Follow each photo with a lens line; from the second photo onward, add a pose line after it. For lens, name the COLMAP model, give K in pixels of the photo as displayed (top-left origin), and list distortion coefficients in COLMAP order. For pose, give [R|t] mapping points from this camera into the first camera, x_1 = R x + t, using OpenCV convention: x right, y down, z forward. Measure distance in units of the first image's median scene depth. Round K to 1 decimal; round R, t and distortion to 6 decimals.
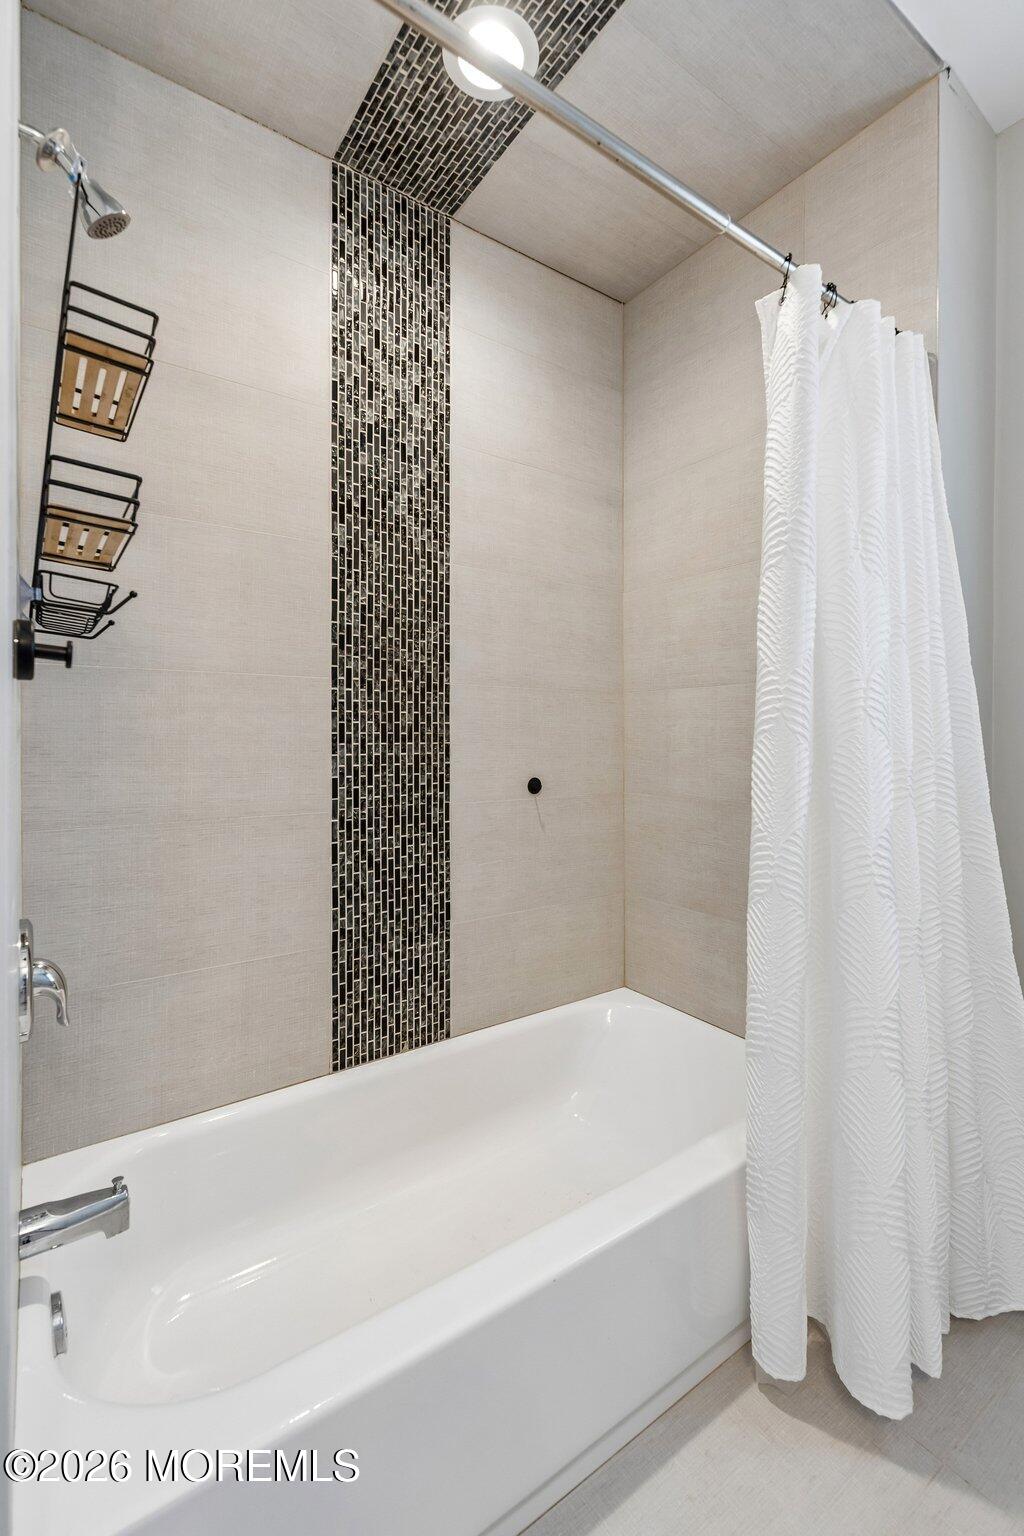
lens RADIAL K [[672.9, 0, 507.4], [0, 672.9, 723.1], [0, 0, 1]] dist [0.002746, 0.000047]
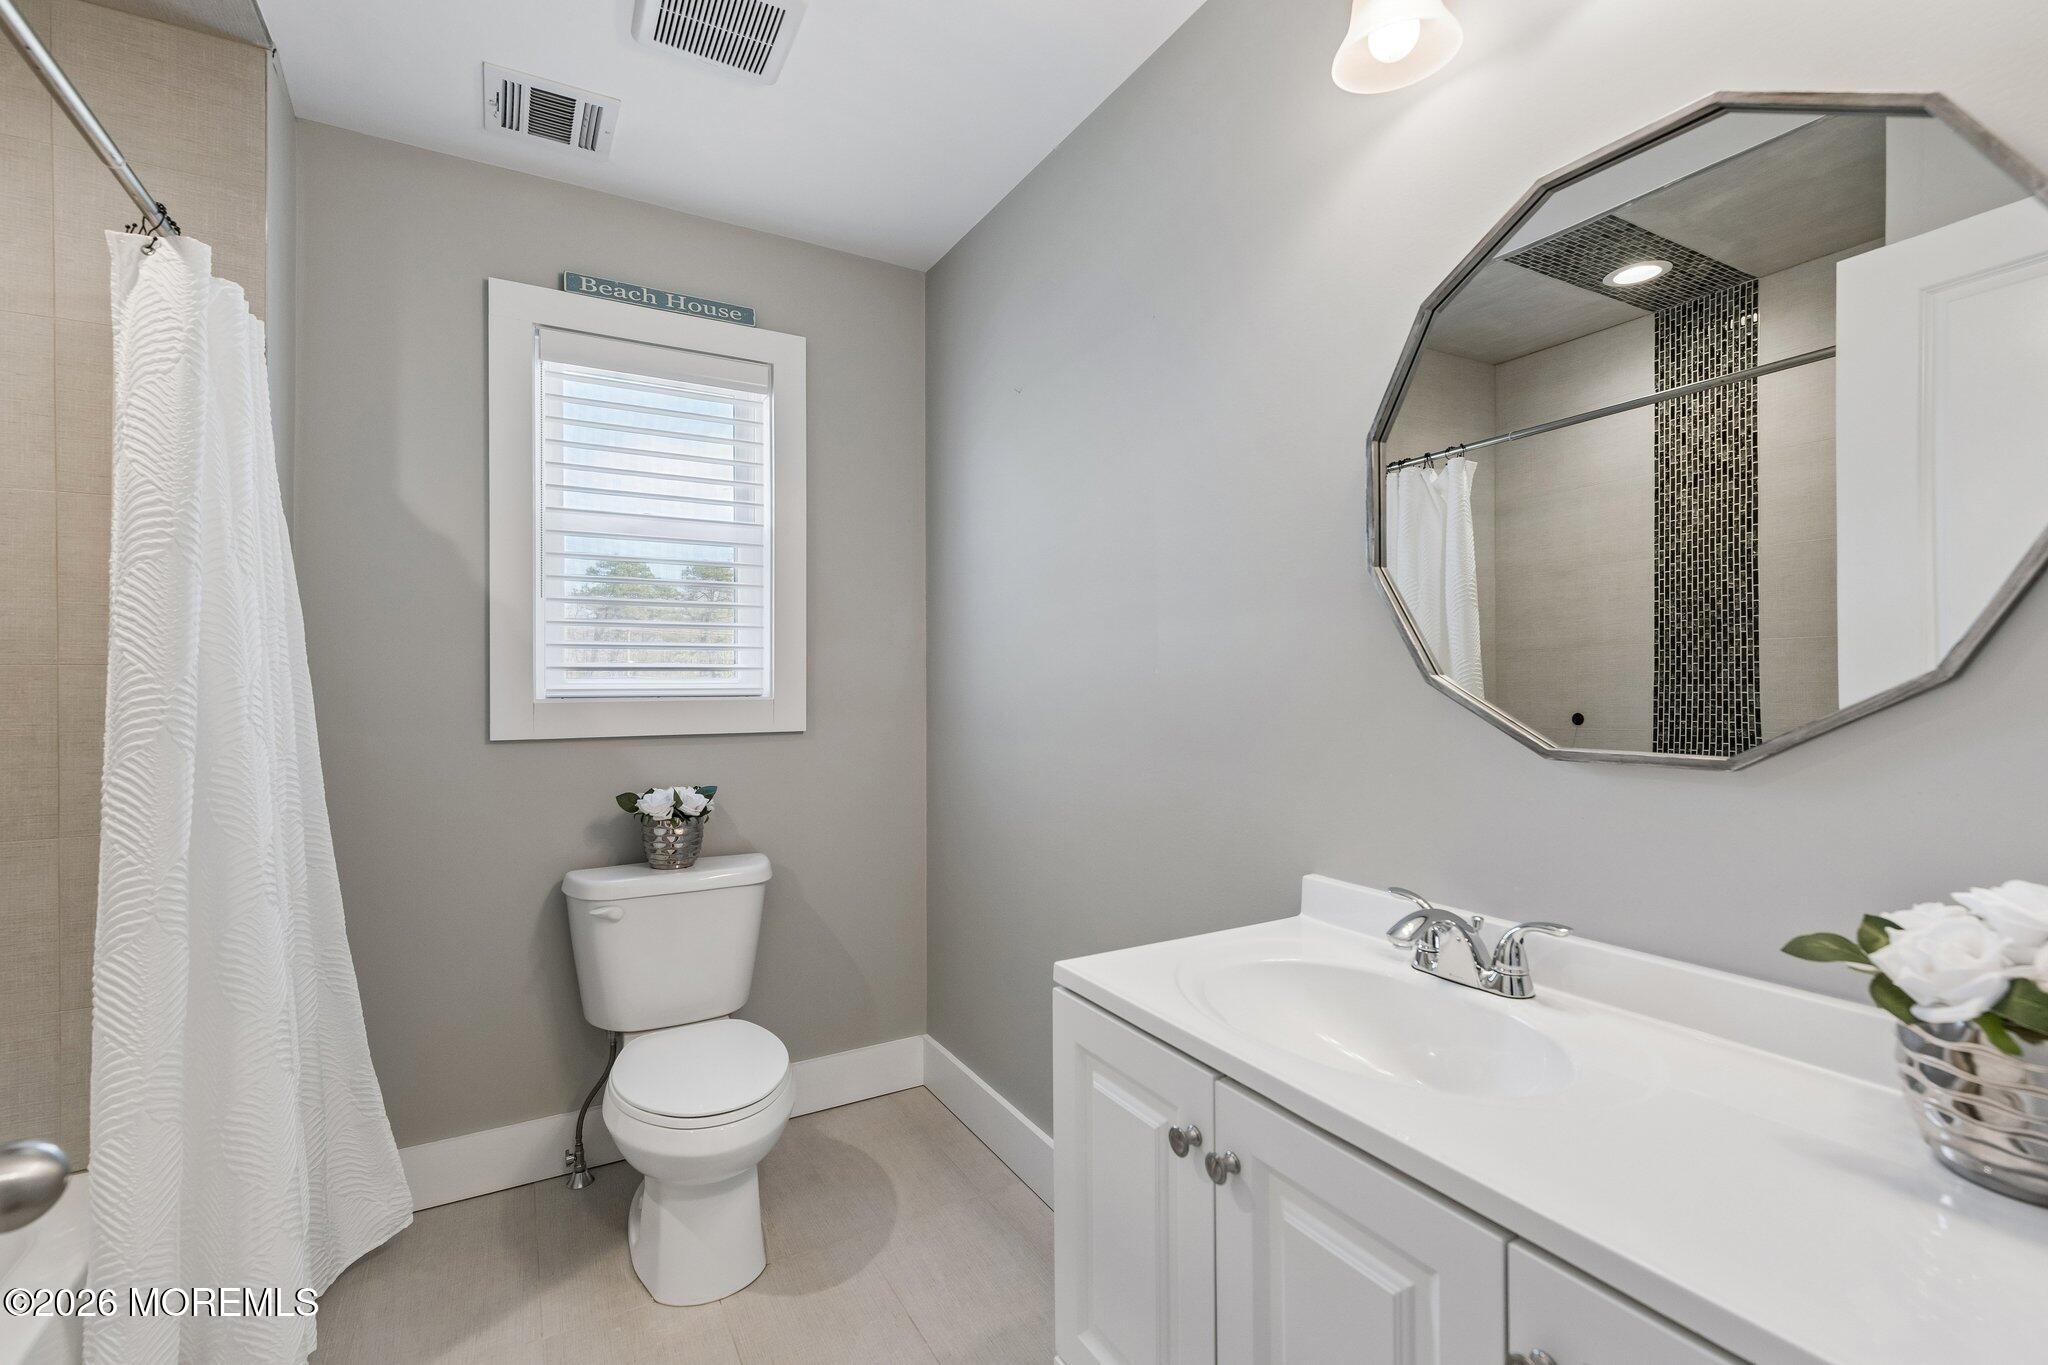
lens RADIAL K [[897.2, 0, 1021.8], [0, 897.2, 678.4], [0, 0, 1]] dist [0.002746, 0.000047]
pose [[0.098703, 0.000359, 0.995117, -0.653006], [0.002917, 0.999996, -0.000650, -0.072430], [-0.995113, 0.002967, 0.098702, -0.240678]]
